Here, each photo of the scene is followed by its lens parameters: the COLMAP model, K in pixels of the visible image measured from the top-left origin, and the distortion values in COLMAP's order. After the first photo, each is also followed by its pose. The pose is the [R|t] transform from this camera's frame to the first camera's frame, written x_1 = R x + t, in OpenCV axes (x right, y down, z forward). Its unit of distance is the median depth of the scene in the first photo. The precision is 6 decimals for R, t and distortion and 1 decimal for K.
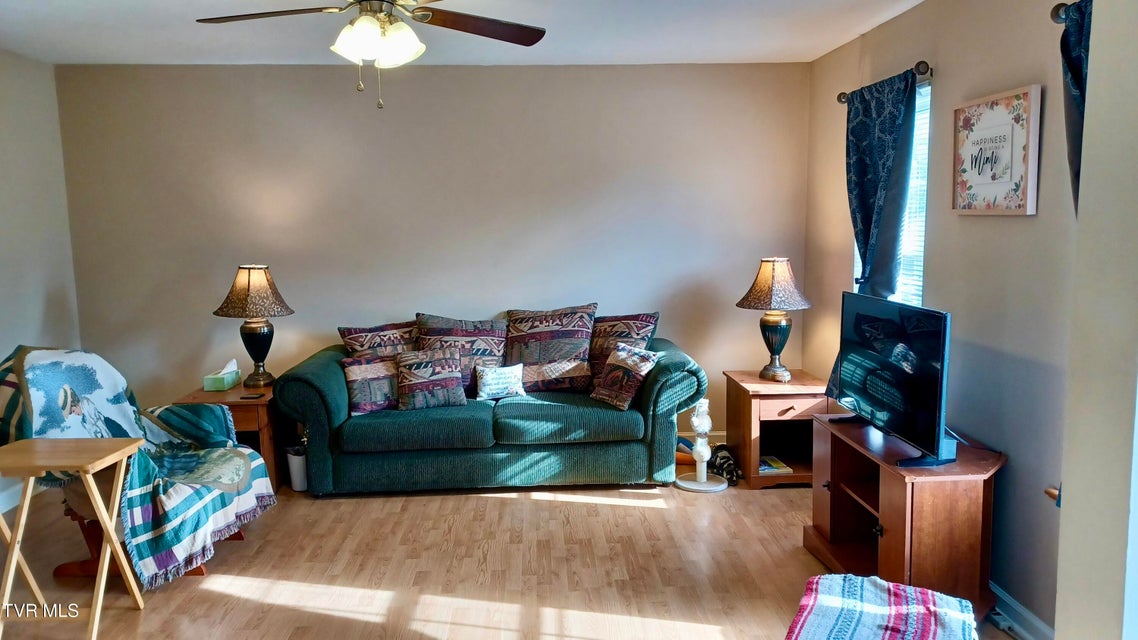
lens RADIAL K [[822.8, 0, 568.8], [0, 822.8, 321.3], [0, 0, 1]] dist [0.066150, -0.055295]
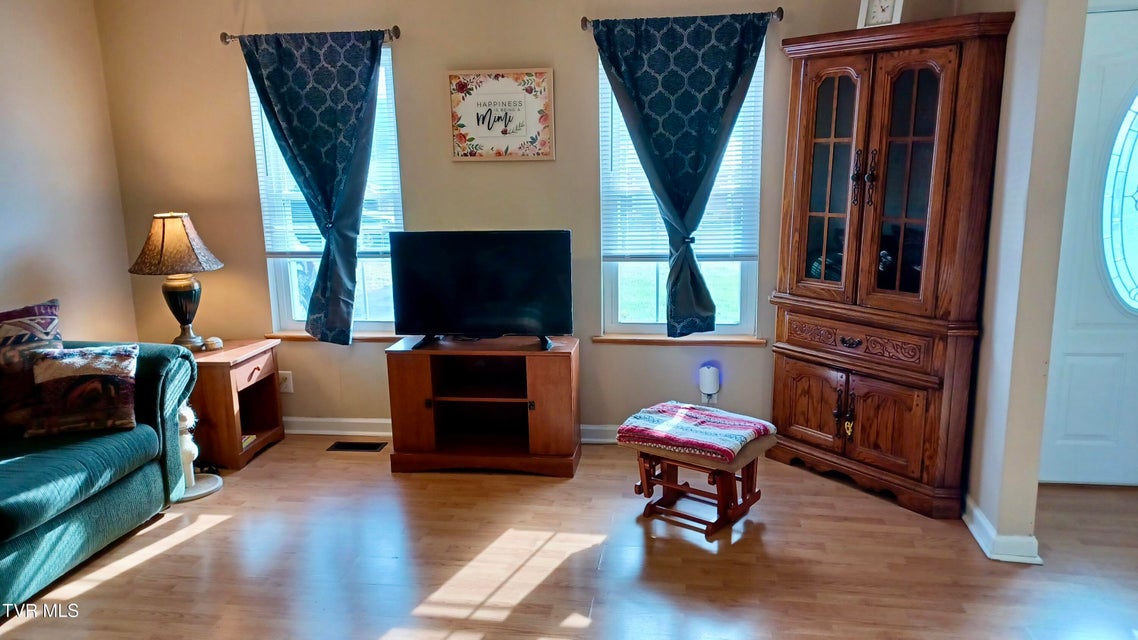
lens RADIAL K [[822.8, 0, 574.7], [0, 822.8, 321.3], [0, 0, 1]] dist [0.066150, -0.055295]
pose [[0.194529, -0.186742, 0.962957, -0.557547], [0.140278, 0.976916, 0.161111, -0.050296], [-0.970814, 0.103741, 0.216234, 0.436668]]
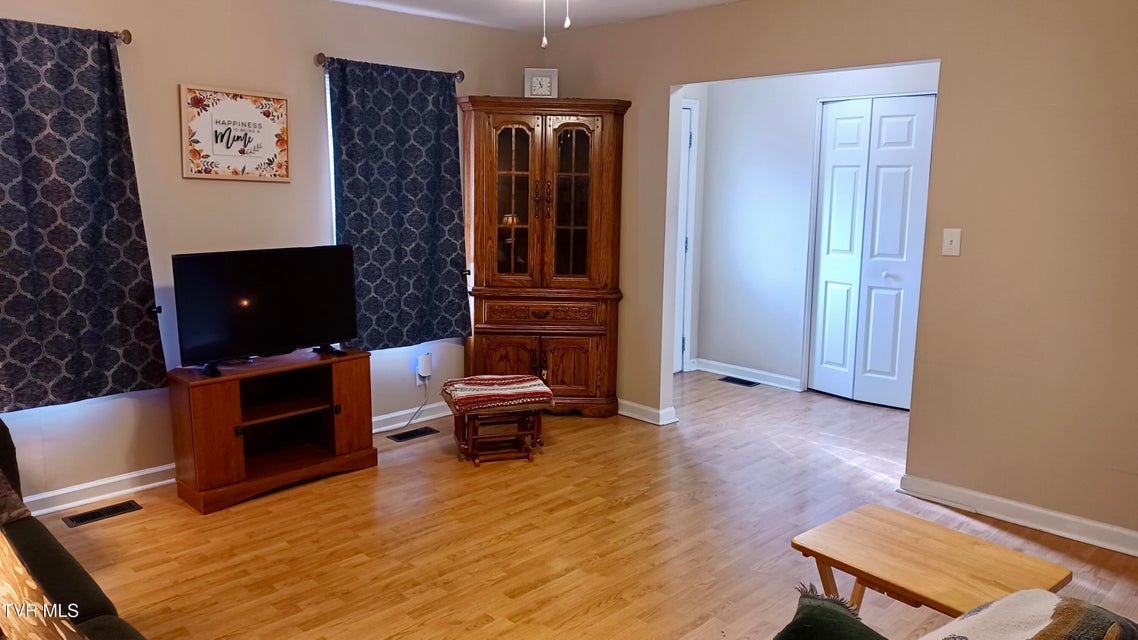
lens RADIAL K [[822.8, 0, 556.7], [0, 822.8, 324.4], [0, 0, 1]] dist [0.066150, -0.055295]
pose [[-0.671942, -0.115663, 0.731516, -0.583983], [0.098218, 0.965088, 0.242814, -0.123895], [-0.734062, 0.235005, -0.637123, 1.066785]]
